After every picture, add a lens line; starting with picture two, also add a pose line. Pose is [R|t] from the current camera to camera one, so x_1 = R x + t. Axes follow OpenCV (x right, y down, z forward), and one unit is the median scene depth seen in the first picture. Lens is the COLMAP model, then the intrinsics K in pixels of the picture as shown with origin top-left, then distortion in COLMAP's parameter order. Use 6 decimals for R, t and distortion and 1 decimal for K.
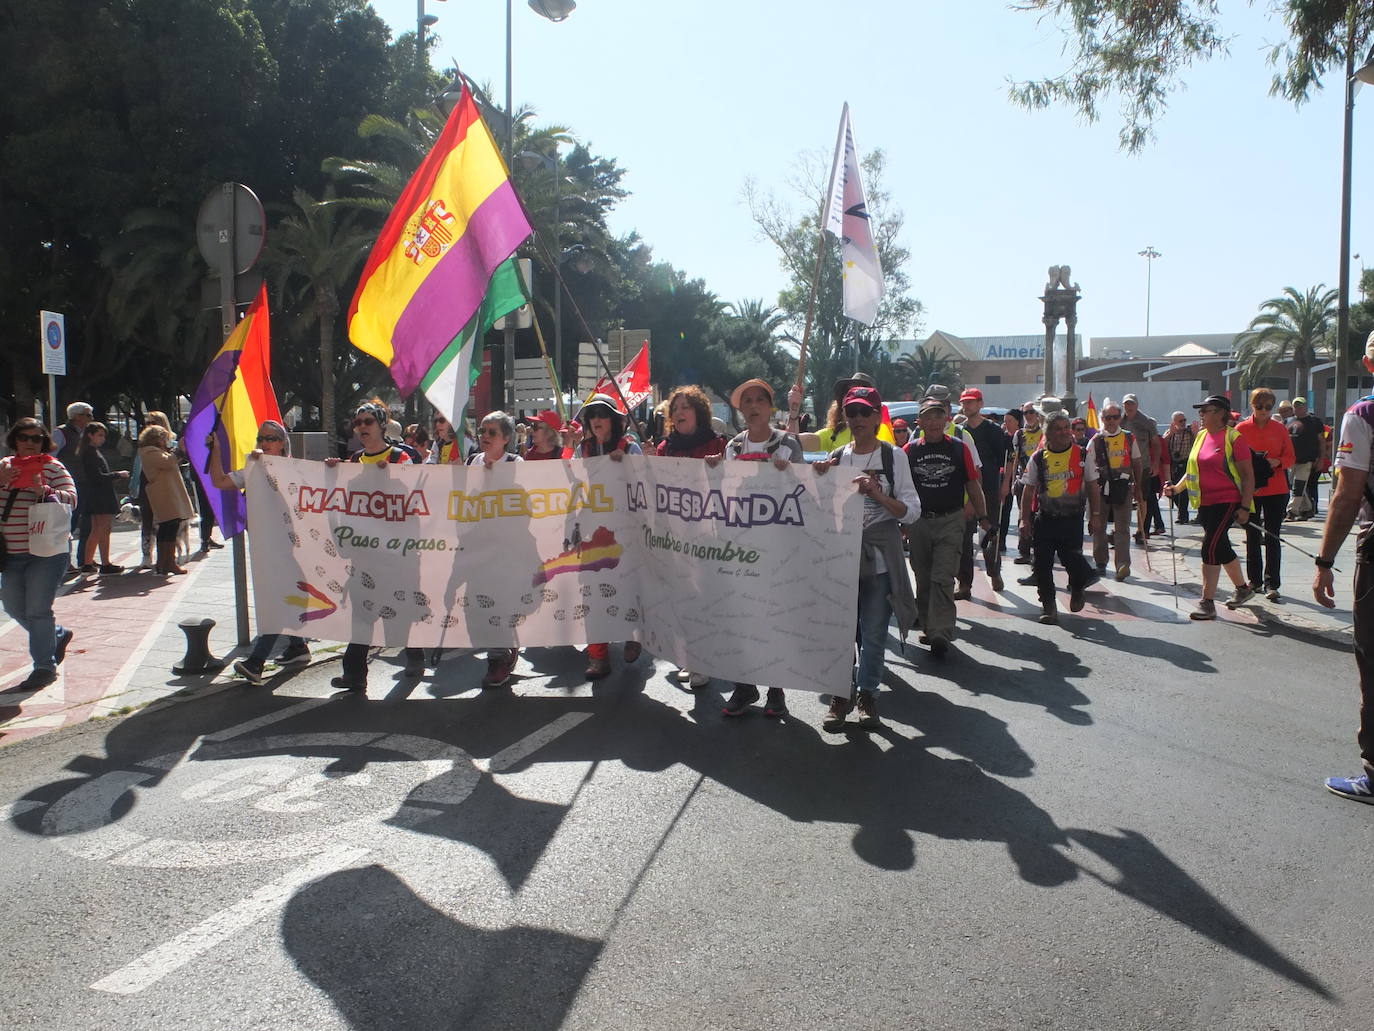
lens RADIAL K [[1051.1, 0, 686.3], [0, 1051.1, 512.9], [0, 0, 1]] dist [-0.041186, 0.002539]
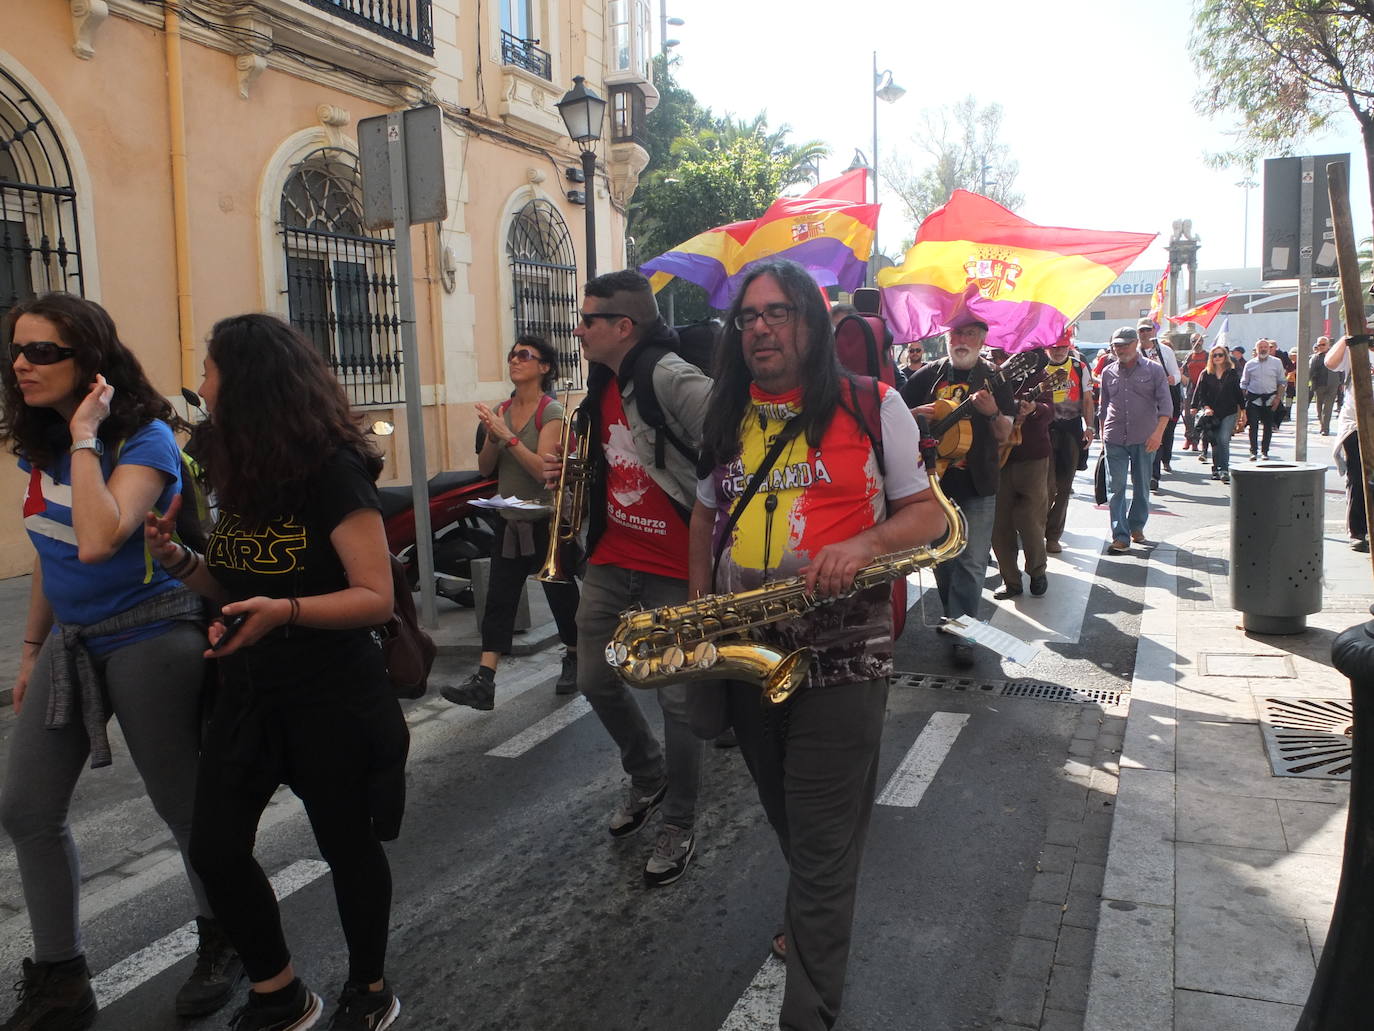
lens RADIAL K [[1057.9, 0, 699.5], [0, 1057.9, 508.7], [0, 0, 1]] dist [-0.075009, 0.052051]
pose [[0.997740, -0.022180, -0.063423, -0.060600], [0.025208, 0.998560, 0.047355, 0.009413], [0.062282, -0.048847, 0.996863, -0.111608]]
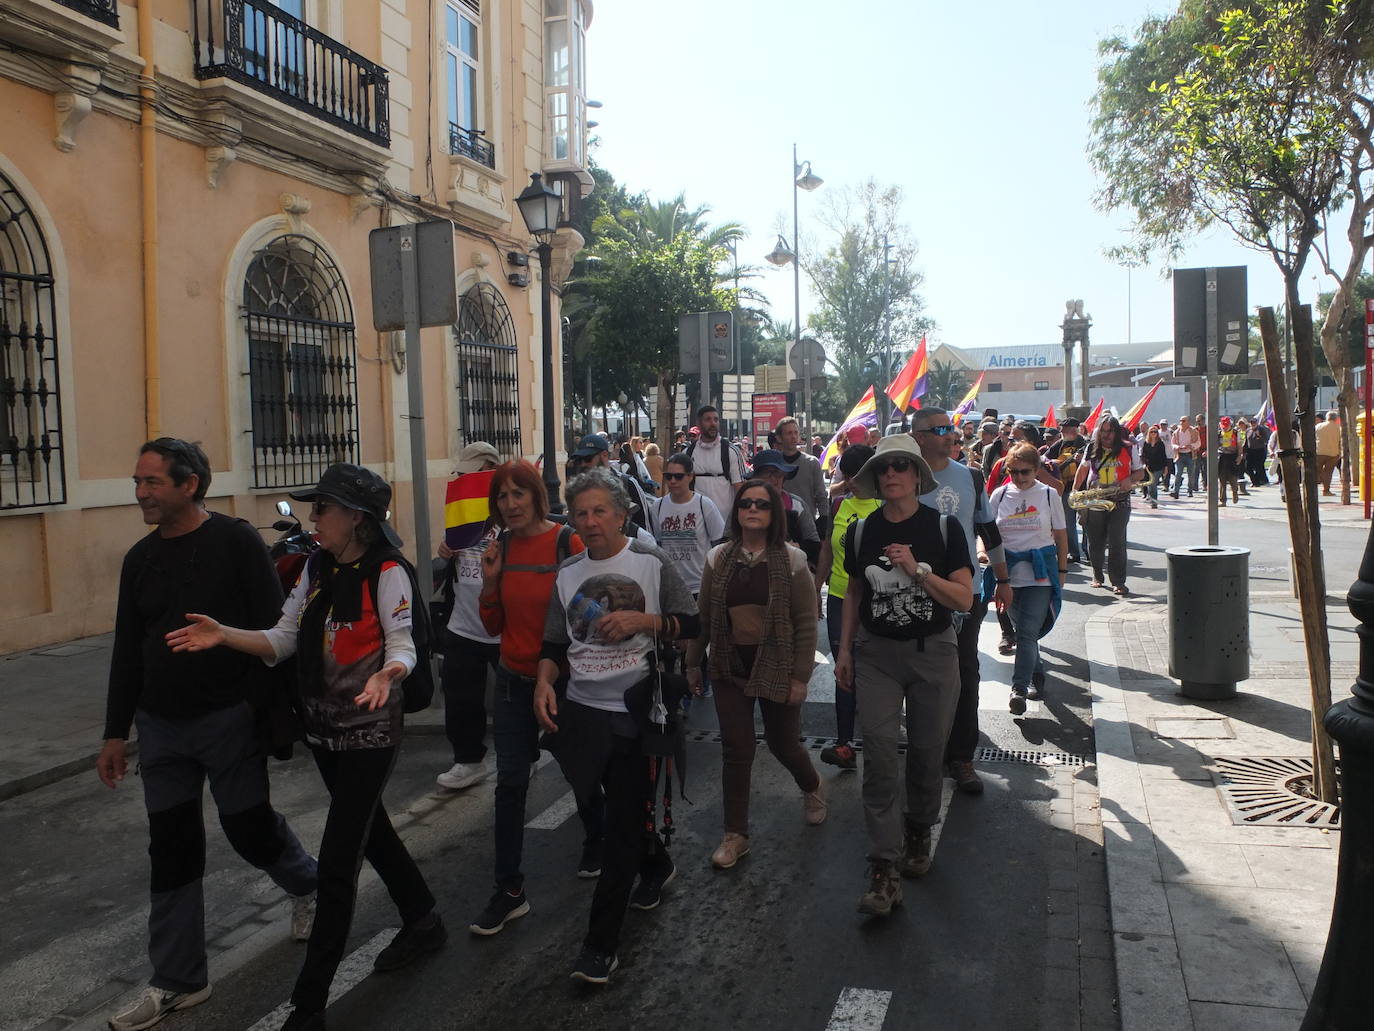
lens RADIAL K [[1056.5, 0, 692.6], [0, 1056.5, 512.5], [0, 0, 1]] dist [-0.078935, 0.045671]
pose [[0.999391, -0.027986, 0.020832, -0.066600], [0.028198, 0.999553, -0.009978, 0.007757], [-0.020544, 0.010559, 0.999733, -0.117450]]
